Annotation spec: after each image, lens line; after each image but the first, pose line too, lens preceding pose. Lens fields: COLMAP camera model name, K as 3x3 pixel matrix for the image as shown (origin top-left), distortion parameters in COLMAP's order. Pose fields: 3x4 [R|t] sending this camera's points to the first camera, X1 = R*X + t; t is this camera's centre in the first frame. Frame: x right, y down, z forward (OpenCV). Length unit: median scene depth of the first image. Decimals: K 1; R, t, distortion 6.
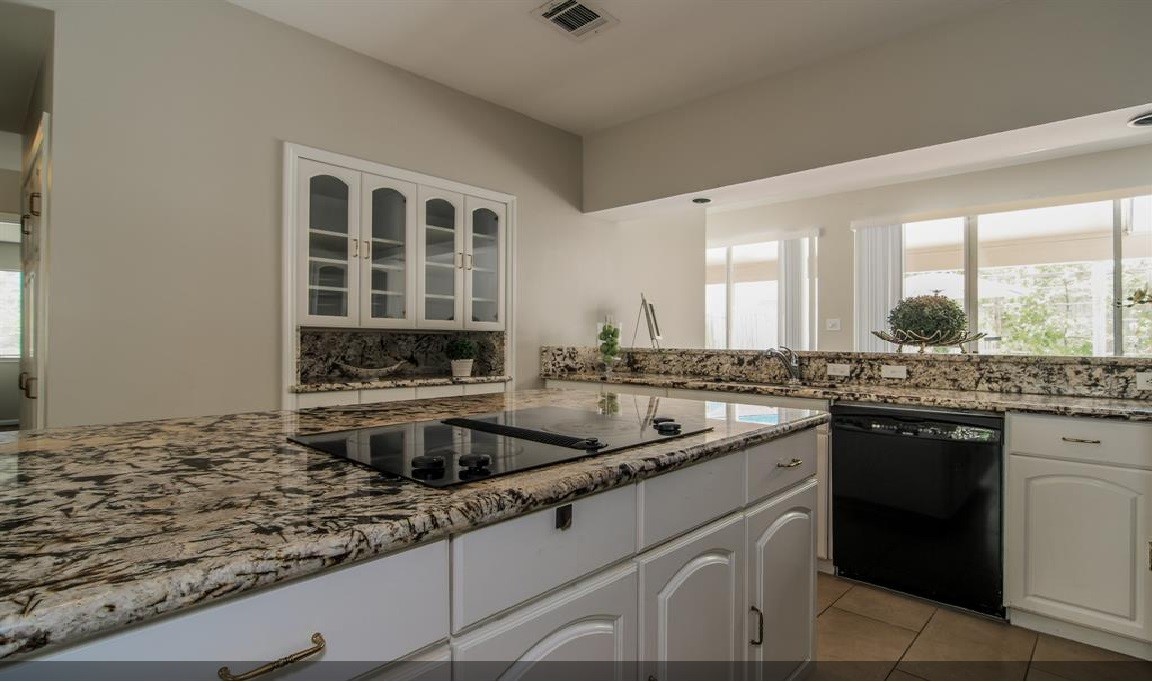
lens RADIAL K [[578.5, 0, 576.0], [0, 578.5, 341.0], [0, 0, 1]] dist [0.001402, 0.000275]
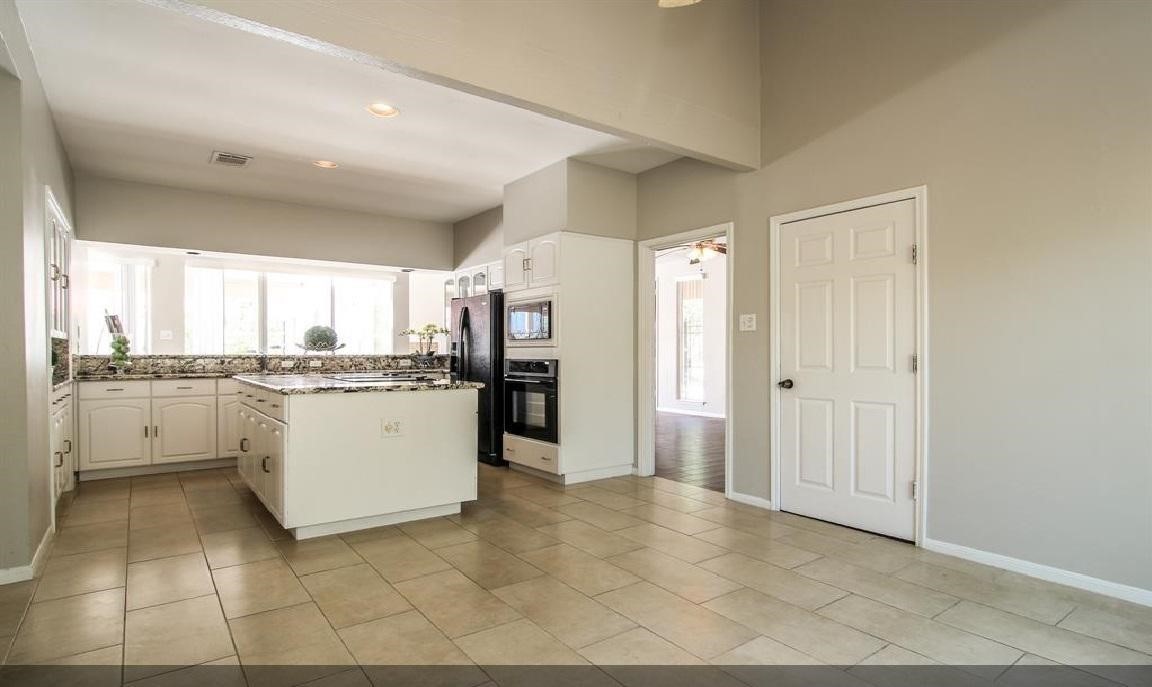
lens RADIAL K [[581.8, 0, 576.0], [0, 581.8, 343.5], [0, 0, 1]] dist [-0.000231, 0.000049]
pose [[0.169632, 0.005269, 0.985493, -1.238318], [-0.001905, 0.999986, -0.005018, -0.009563], [-0.985506, -0.001027, 0.169640, -0.242488]]
